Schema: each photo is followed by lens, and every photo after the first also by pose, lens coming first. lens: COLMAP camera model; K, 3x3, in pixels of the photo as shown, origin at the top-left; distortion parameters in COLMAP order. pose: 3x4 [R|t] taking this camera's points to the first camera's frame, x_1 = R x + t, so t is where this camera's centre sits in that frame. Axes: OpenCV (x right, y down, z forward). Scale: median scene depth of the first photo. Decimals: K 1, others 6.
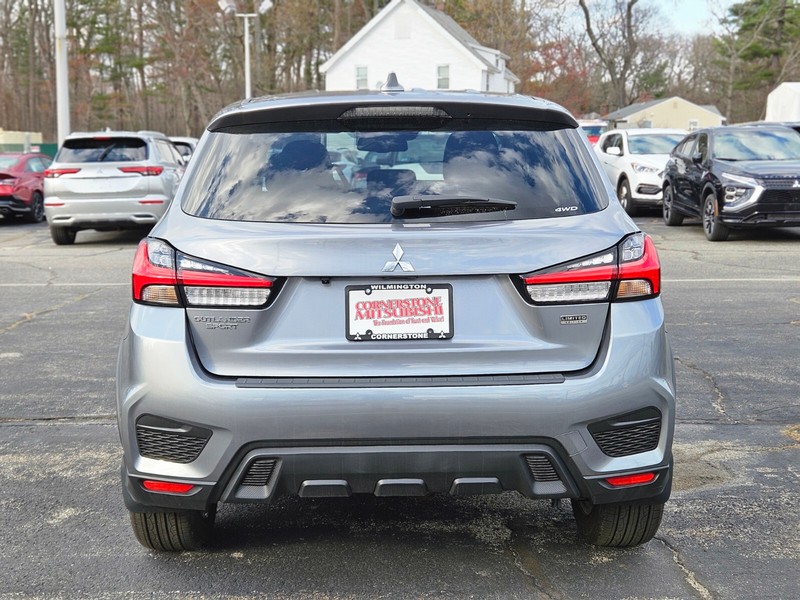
lens RADIAL K [[945.1, 0, 402.3], [0, 945.1, 295.2], [0, 0, 1]] dist [0.181833, 0.000000]
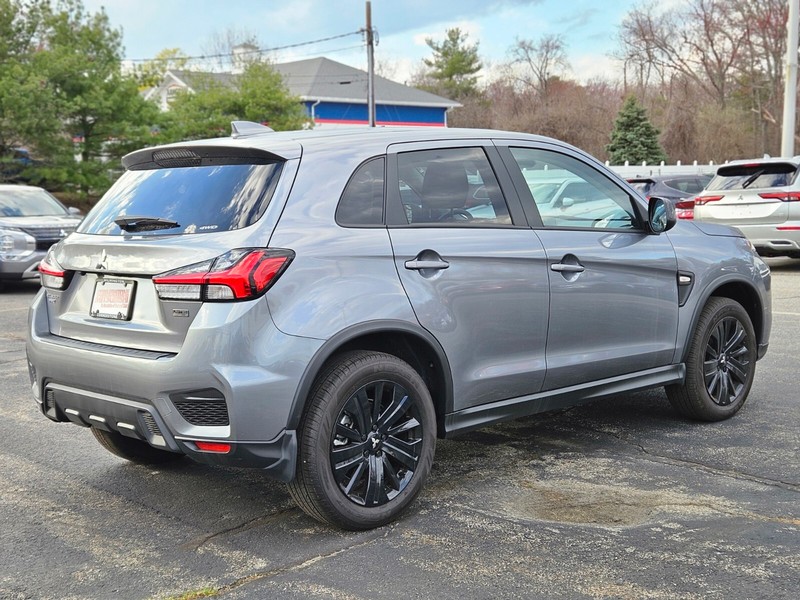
lens RADIAL K [[945.1, 0, 392.2], [0, 945.1, 285.1], [0, 0, 1]] dist [0.181833, 0.000000]
pose [[0.697733, 0.054967, -0.714246, 1.291652], [-0.082490, 0.996584, -0.003888, -0.030431], [0.711592, 0.061631, 0.699884, 0.296204]]
